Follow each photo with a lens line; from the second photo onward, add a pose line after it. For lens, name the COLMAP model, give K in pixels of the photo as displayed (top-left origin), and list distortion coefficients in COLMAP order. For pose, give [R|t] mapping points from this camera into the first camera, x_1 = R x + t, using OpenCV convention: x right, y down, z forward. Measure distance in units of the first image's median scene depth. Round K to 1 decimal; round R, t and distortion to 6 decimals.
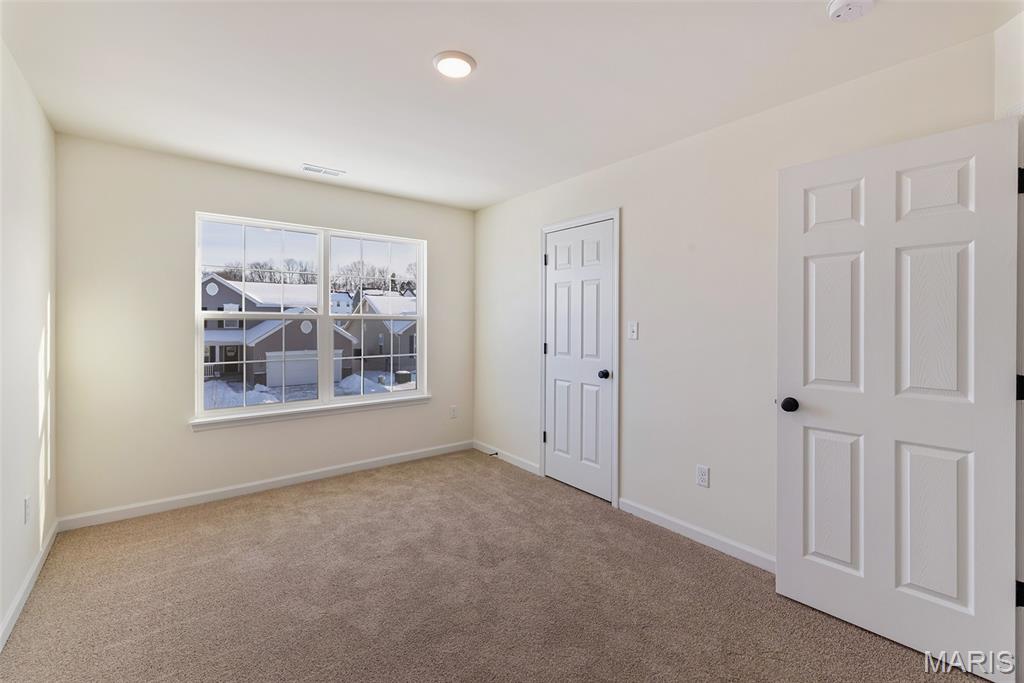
lens RADIAL K [[440.3, 0, 503.2], [0, 440.3, 321.9], [0, 0, 1]] dist [0.006780, -0.000129]
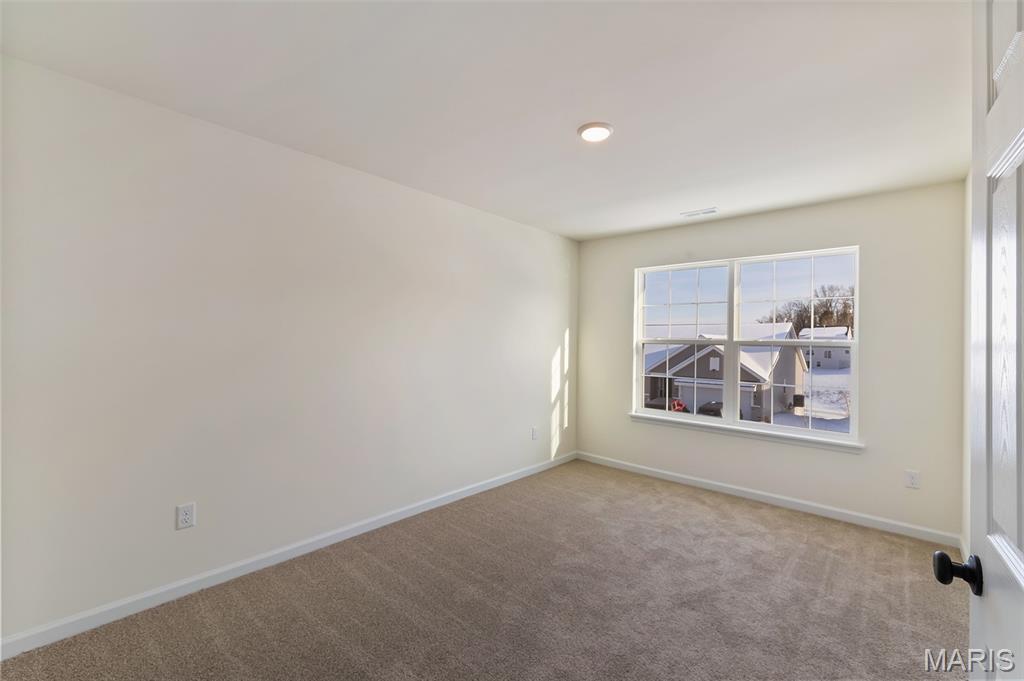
lens RADIAL K [[440.3, 0, 529.0], [0, 440.3, 337.1], [0, 0, 1]] dist [0.006780, -0.000129]
pose [[0.197112, -0.009097, -0.980339, 0.649775], [-0.014988, 0.999812, -0.012291, -0.003862], [0.980266, 0.017116, 0.196939, 0.377057]]
